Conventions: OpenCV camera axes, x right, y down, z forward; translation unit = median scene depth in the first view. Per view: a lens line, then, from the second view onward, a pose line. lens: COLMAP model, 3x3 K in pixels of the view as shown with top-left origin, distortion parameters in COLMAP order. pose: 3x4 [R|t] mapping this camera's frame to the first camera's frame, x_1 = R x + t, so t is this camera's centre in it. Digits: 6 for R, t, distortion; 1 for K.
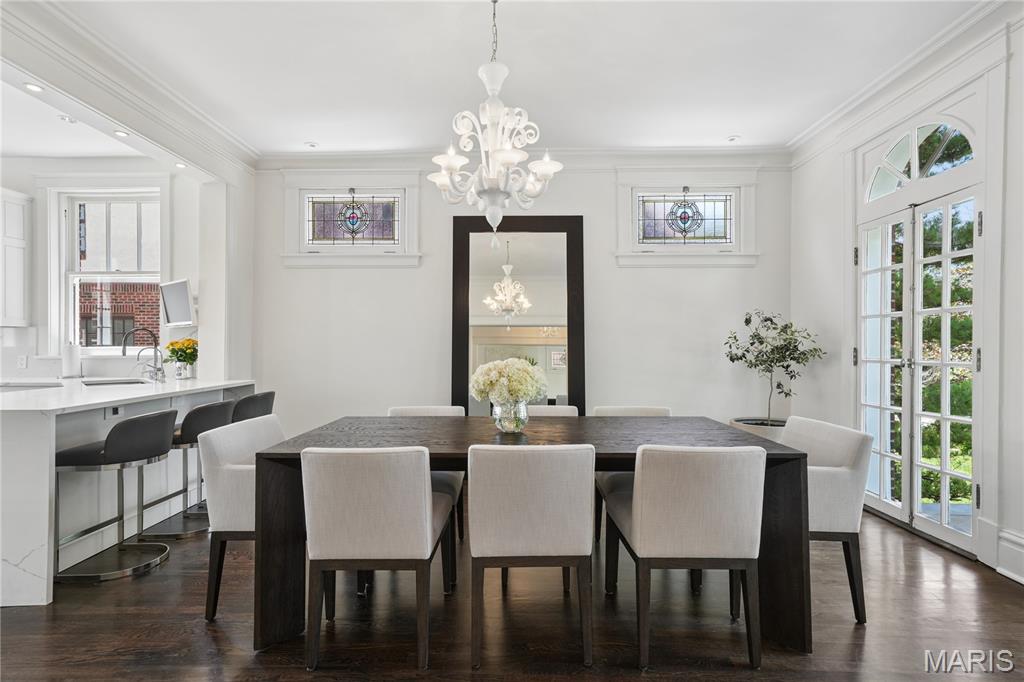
lens RADIAL K [[465.2, 0, 493.5], [0, 465.2, 345.8], [0, 0, 1]] dist [0.008808, 0.000705]
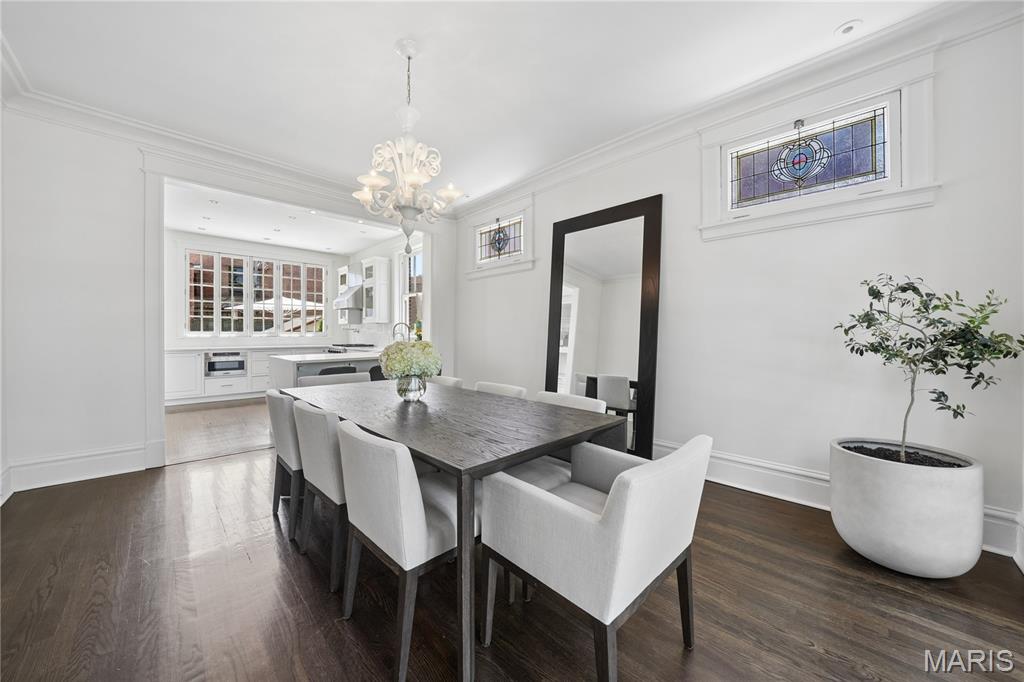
lens RADIAL K [[361.3, 0, 511.4], [0, 361.3, 339.0], [0, 0, 1]] dist [-0.017586, 0.000094]
pose [[0.710358, 0.012355, -0.703732, 0.507575], [0.002243, 0.999801, 0.019817, 0.000440], [0.703837, -0.015656, 0.710189, 0.269704]]
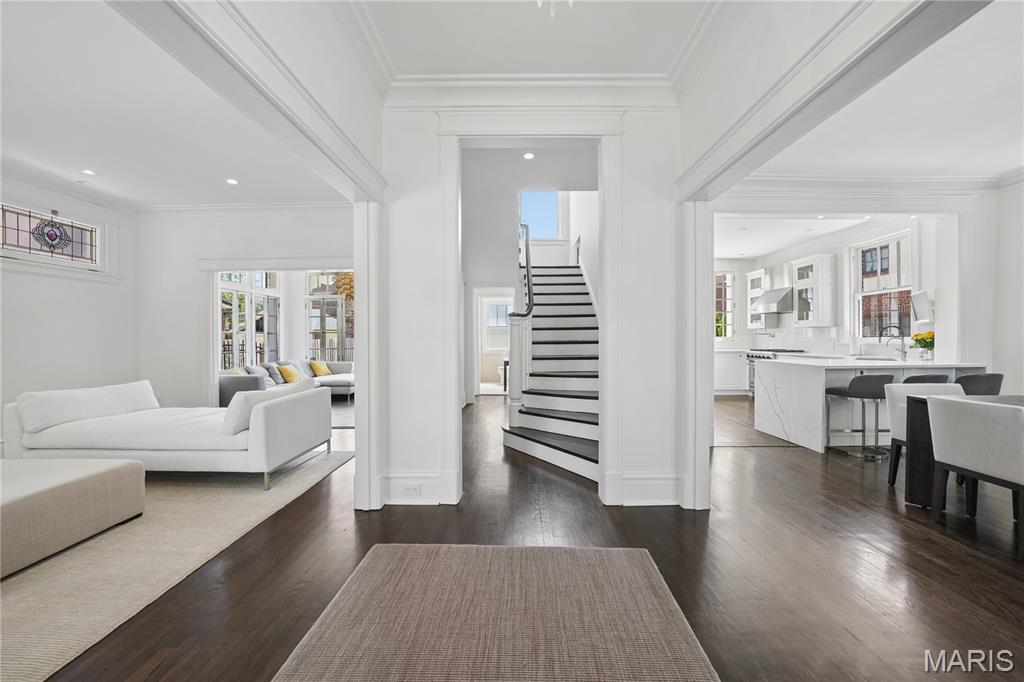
lens RADIAL K [[361.3, 0, 514.0], [0, 361.3, 340.2], [0, 0, 1]] dist [-0.017586, 0.000094]
pose [[0.000628, 0.005361, -0.999985, 0.396730], [0.007146, 0.999960, 0.005366, -0.003590], [0.999974, -0.007149, 0.000590, -0.244410]]
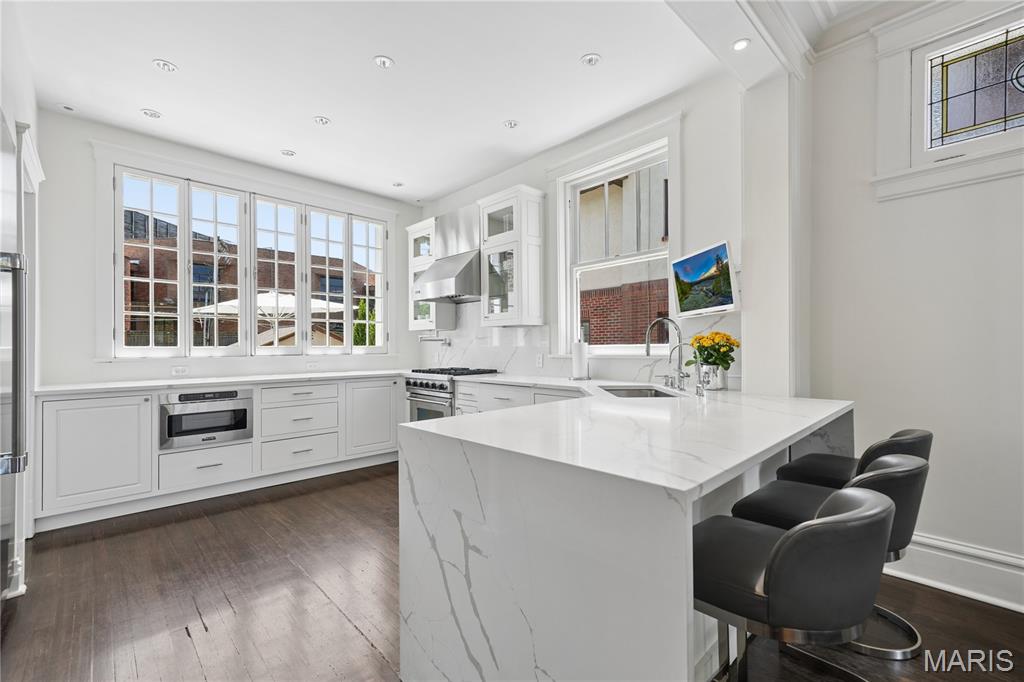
lens RADIAL K [[440.0, 0, 513.2], [0, 440.0, 346.7], [0, 0, 1]] dist [0.004349, 0.000662]
pose [[0.701857, -0.007201, -0.712281, -0.392906], [0.010534, 0.999944, 0.000270, 0.003795], [0.712240, -0.007693, 0.701894, 0.318948]]
